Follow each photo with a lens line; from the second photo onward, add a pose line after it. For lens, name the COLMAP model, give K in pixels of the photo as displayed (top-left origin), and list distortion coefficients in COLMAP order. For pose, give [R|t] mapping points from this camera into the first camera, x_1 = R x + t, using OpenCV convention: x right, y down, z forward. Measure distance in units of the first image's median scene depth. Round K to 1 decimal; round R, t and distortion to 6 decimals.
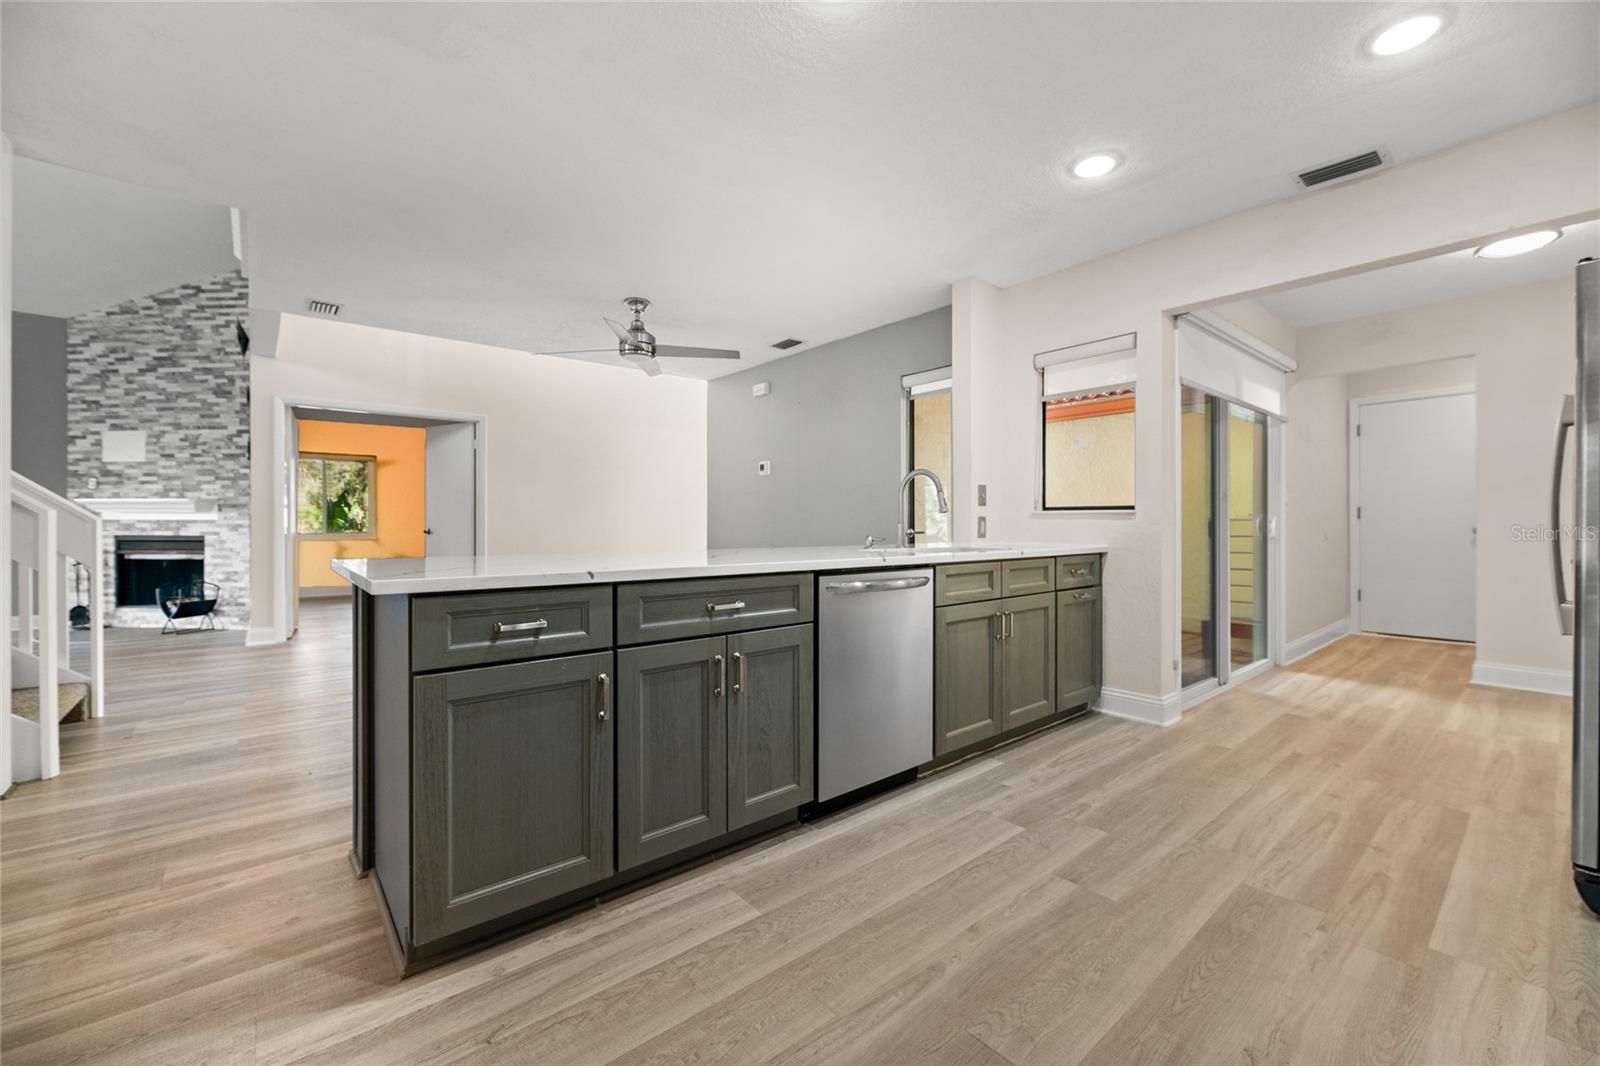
lens RADIAL K [[637.4, 0, 801.9], [0, 637.4, 524.1], [0, 0, 1]] dist [0.000140, 0.000237]
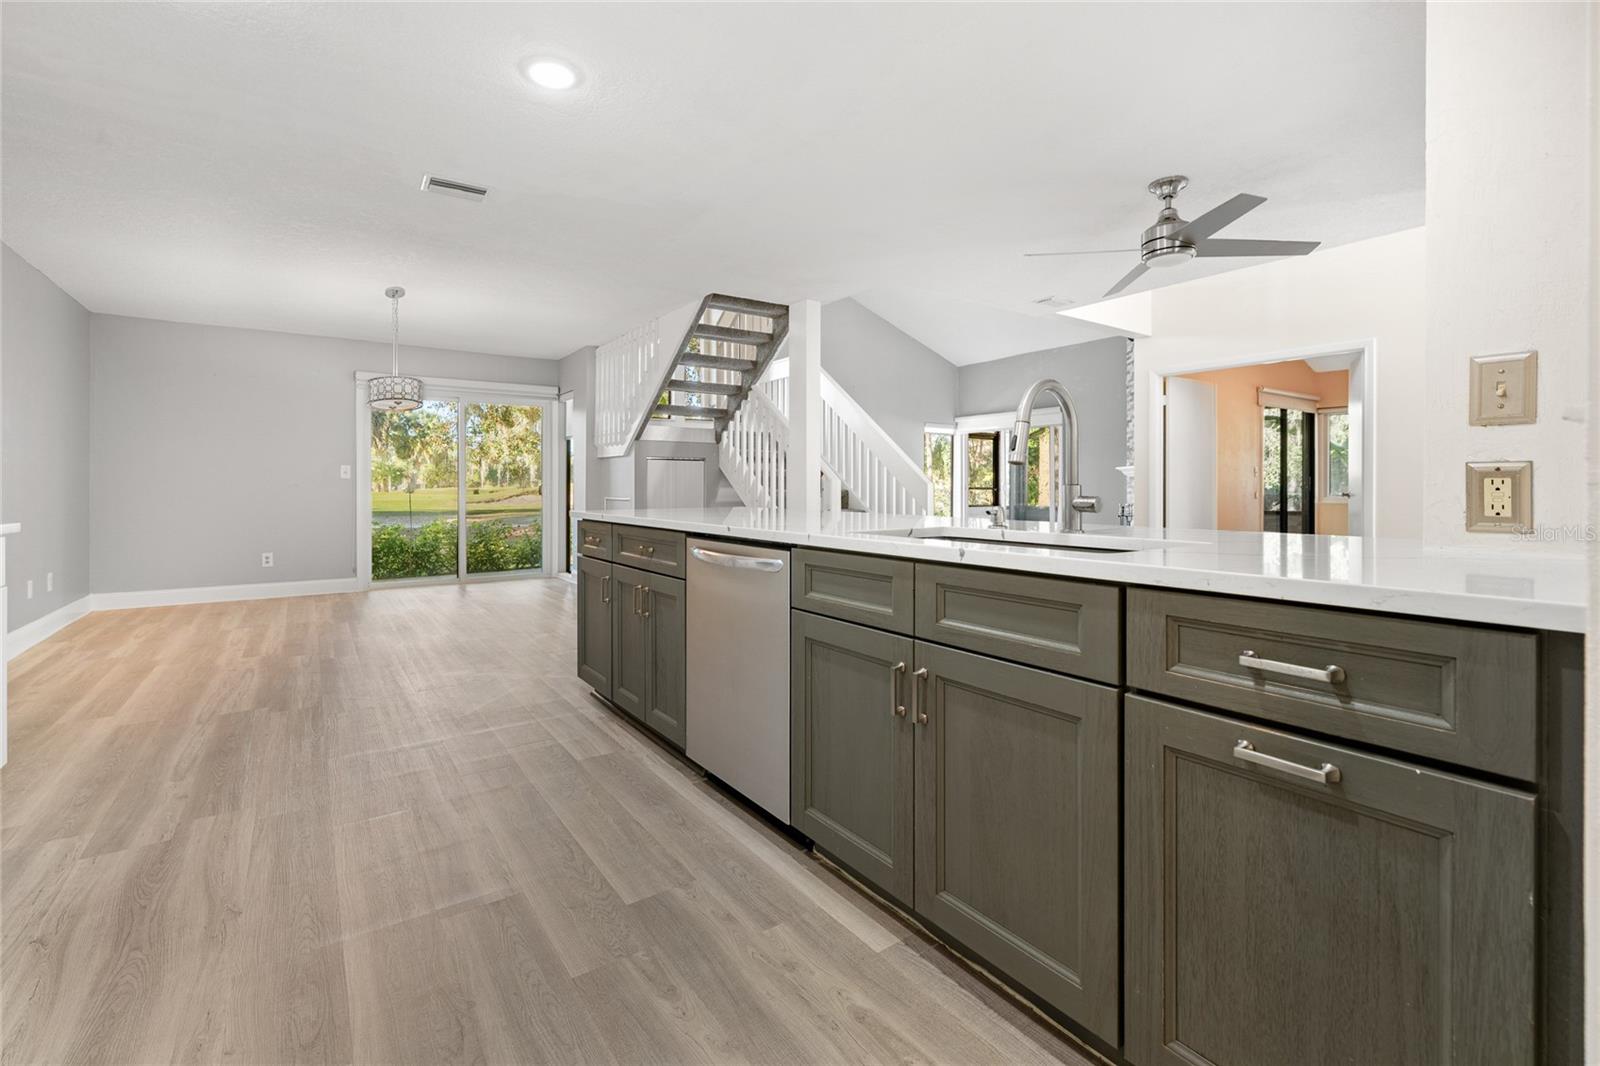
lens RADIAL K [[690.3, 0, 797.0], [0, 690.3, 486.4], [0, 0, 1]] dist [0.000661, 0.000221]
pose [[-0.072247, 0.001078, -0.997386, 1.046550], [-0.000658, 0.999999, 0.001129, -0.000639], [0.997387, 0.000738, -0.072246, 1.164757]]
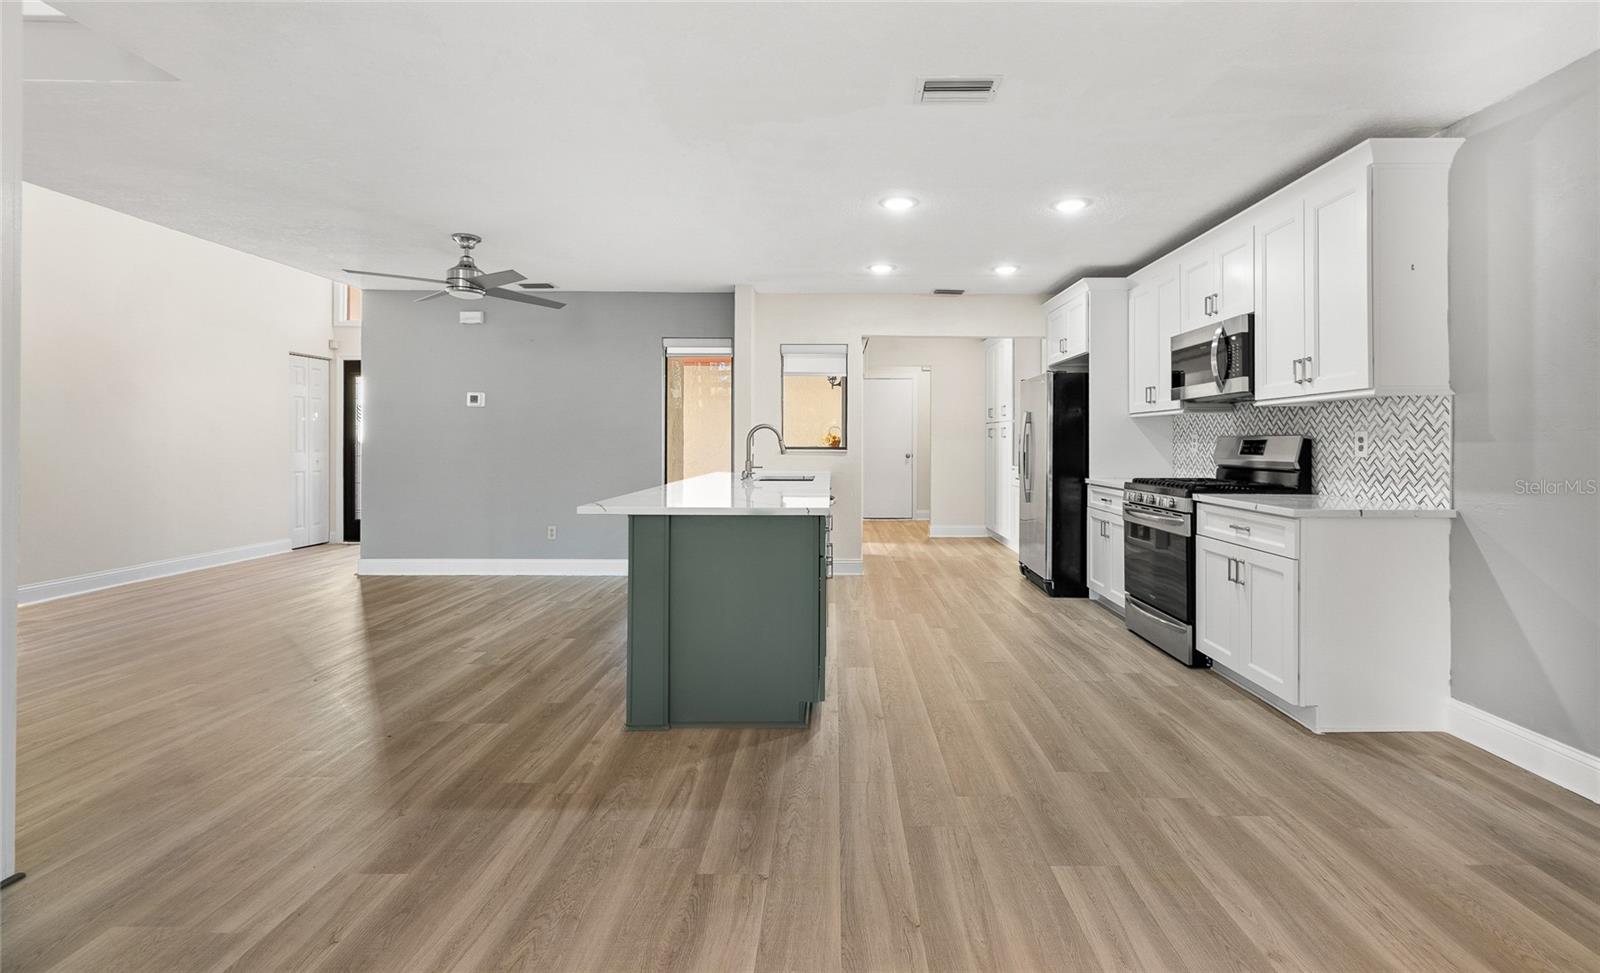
lens RADIAL K [[675.6, 0, 809.1], [0, 675.6, 437.8], [0, 0, 1]] dist [0.023549, 0.000139]
pose [[0.667917, 0.003788, 0.744226, -1.270205], [0.000386, 0.999985, -0.005437, -0.061065], [-0.744235, 0.003919, 0.667906, -0.181459]]
